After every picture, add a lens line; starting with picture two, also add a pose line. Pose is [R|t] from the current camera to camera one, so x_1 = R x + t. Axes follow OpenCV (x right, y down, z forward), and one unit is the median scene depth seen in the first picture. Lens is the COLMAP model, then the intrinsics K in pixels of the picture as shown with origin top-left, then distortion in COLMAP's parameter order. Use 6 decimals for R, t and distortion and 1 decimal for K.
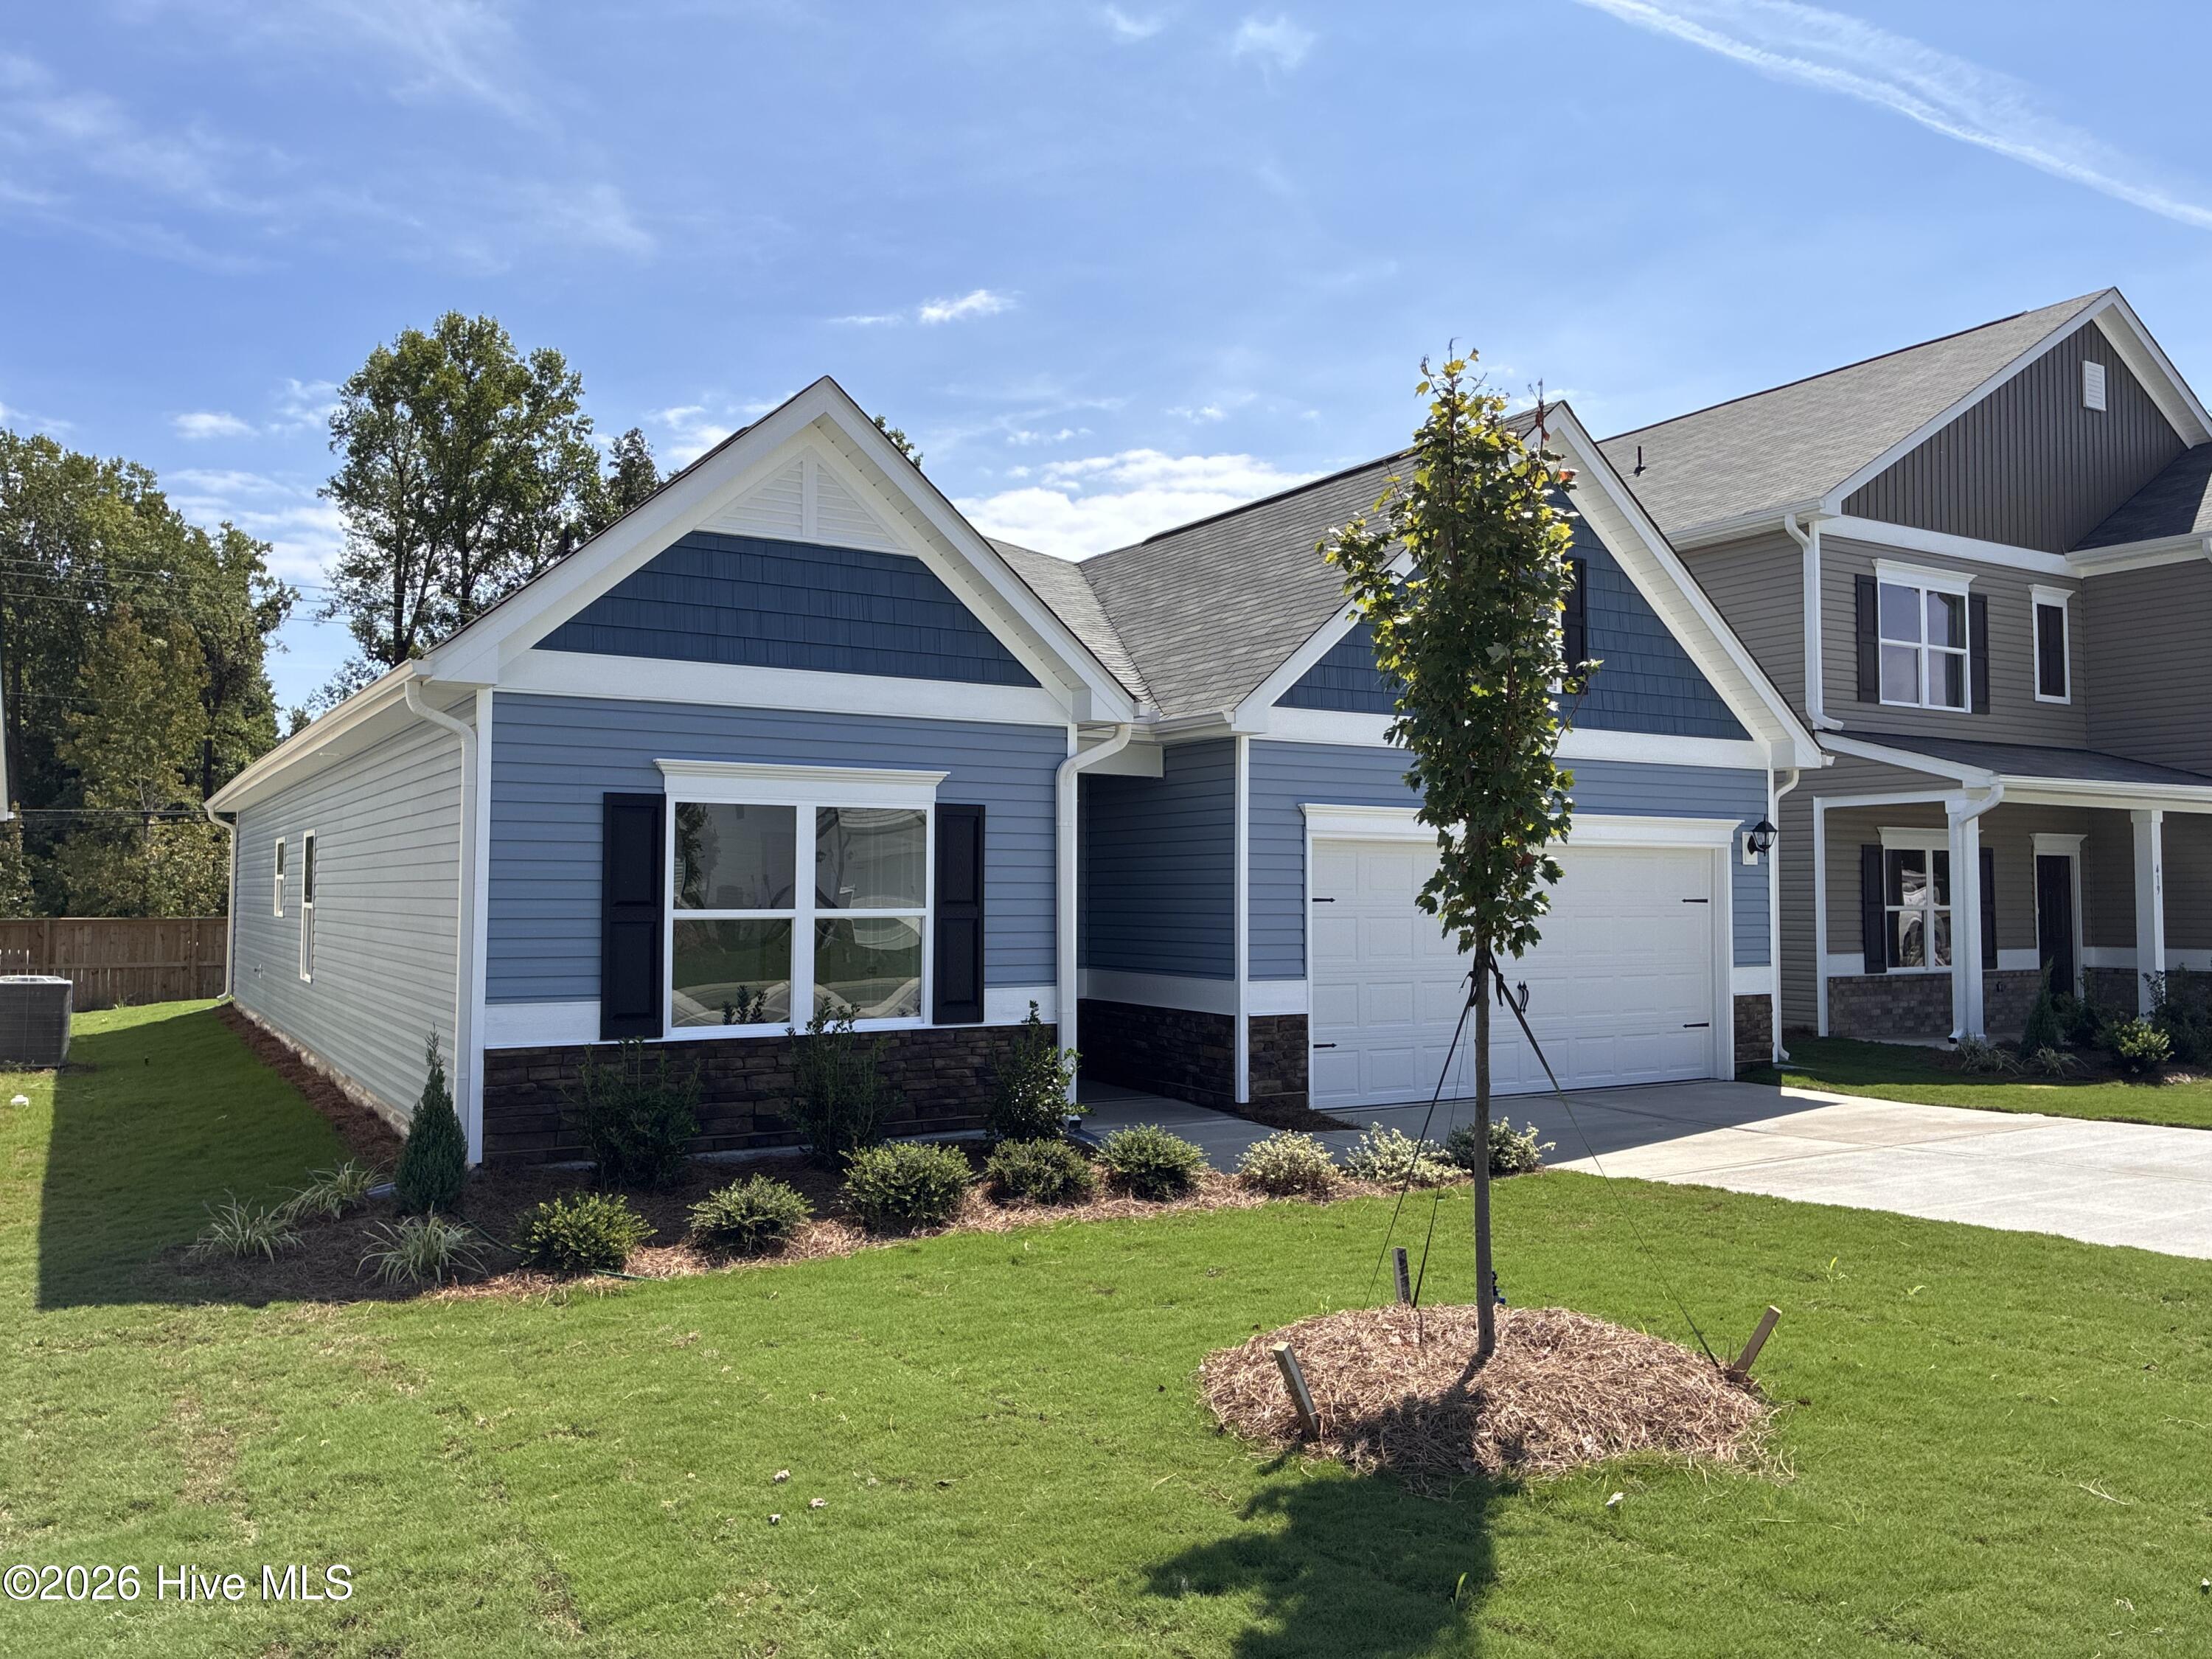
lens RADIAL K [[1674.5, 0, 1084.5], [0, 1674.5, 822.0], [0, 0, 1]] dist [0.053594, -0.074314]
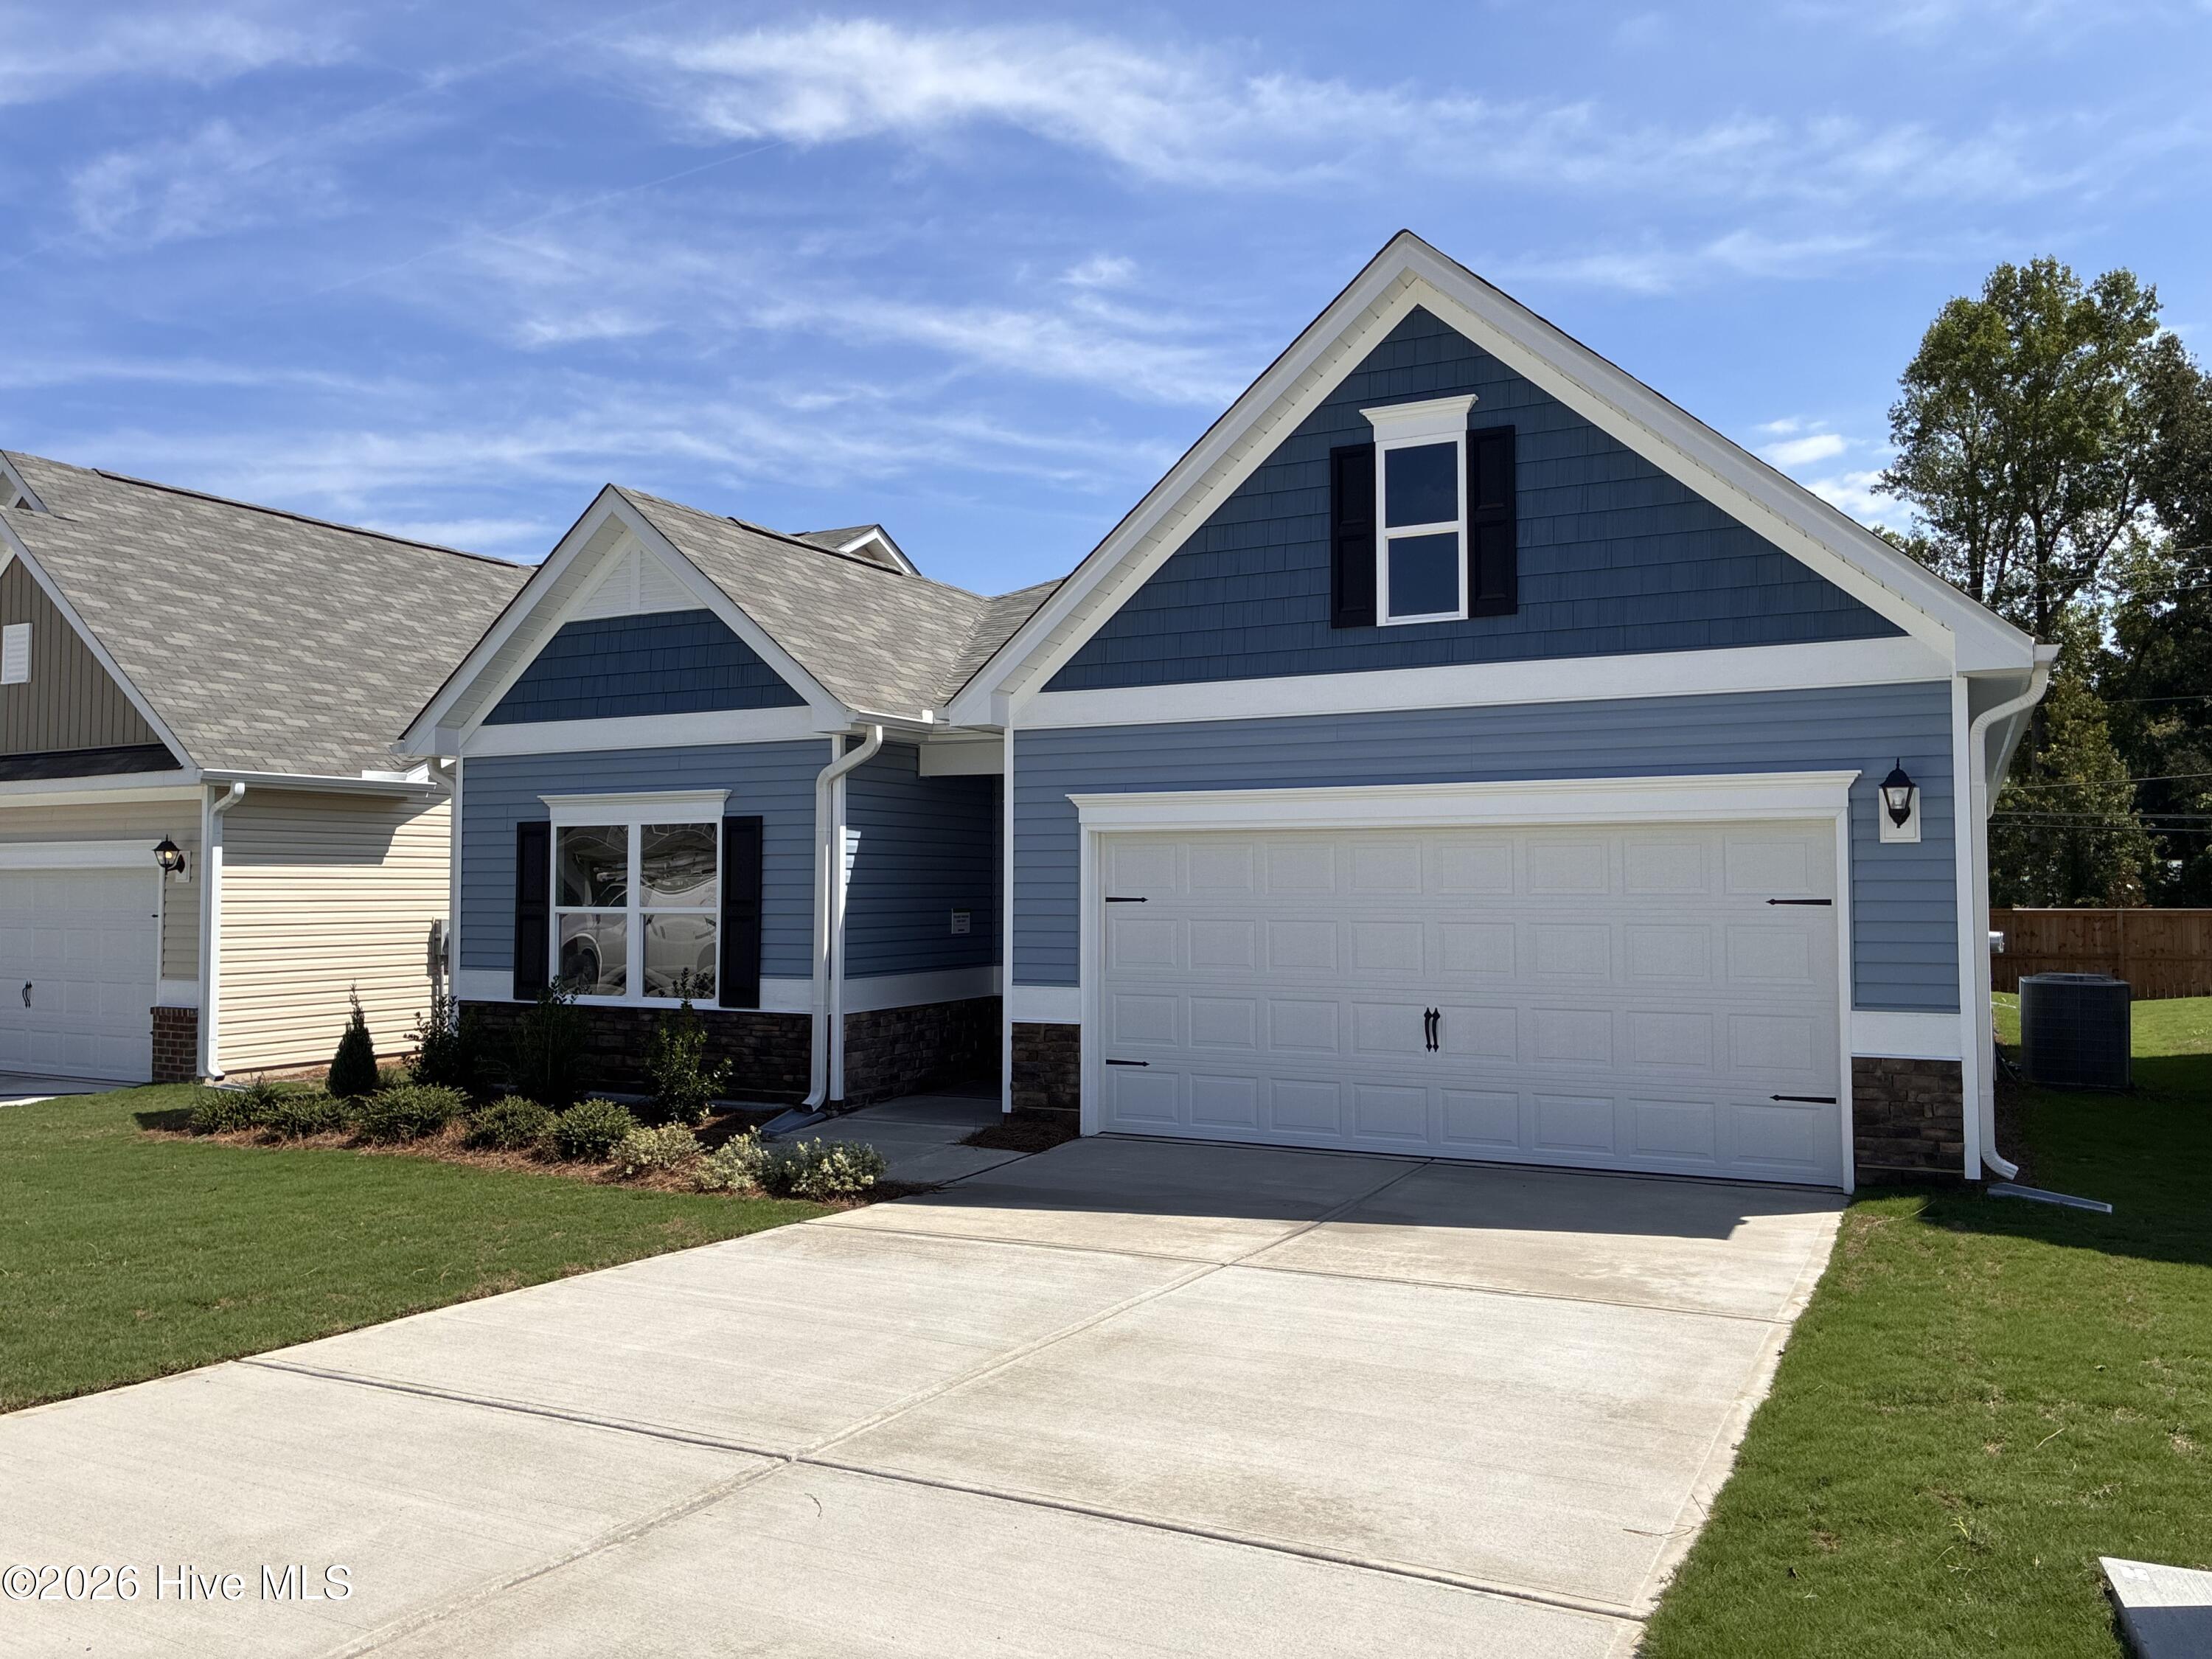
lens RADIAL K [[1674.5, 0, 1093.6], [0, 1674.5, 834.0], [0, 0, 1]] dist [0.053594, -0.074314]
pose [[0.530589, -0.032141, -0.847020, 0.923792], [0.038541, 0.999162, -0.013772, 0.023848], [0.846753, -0.025338, 0.531383, 0.532894]]
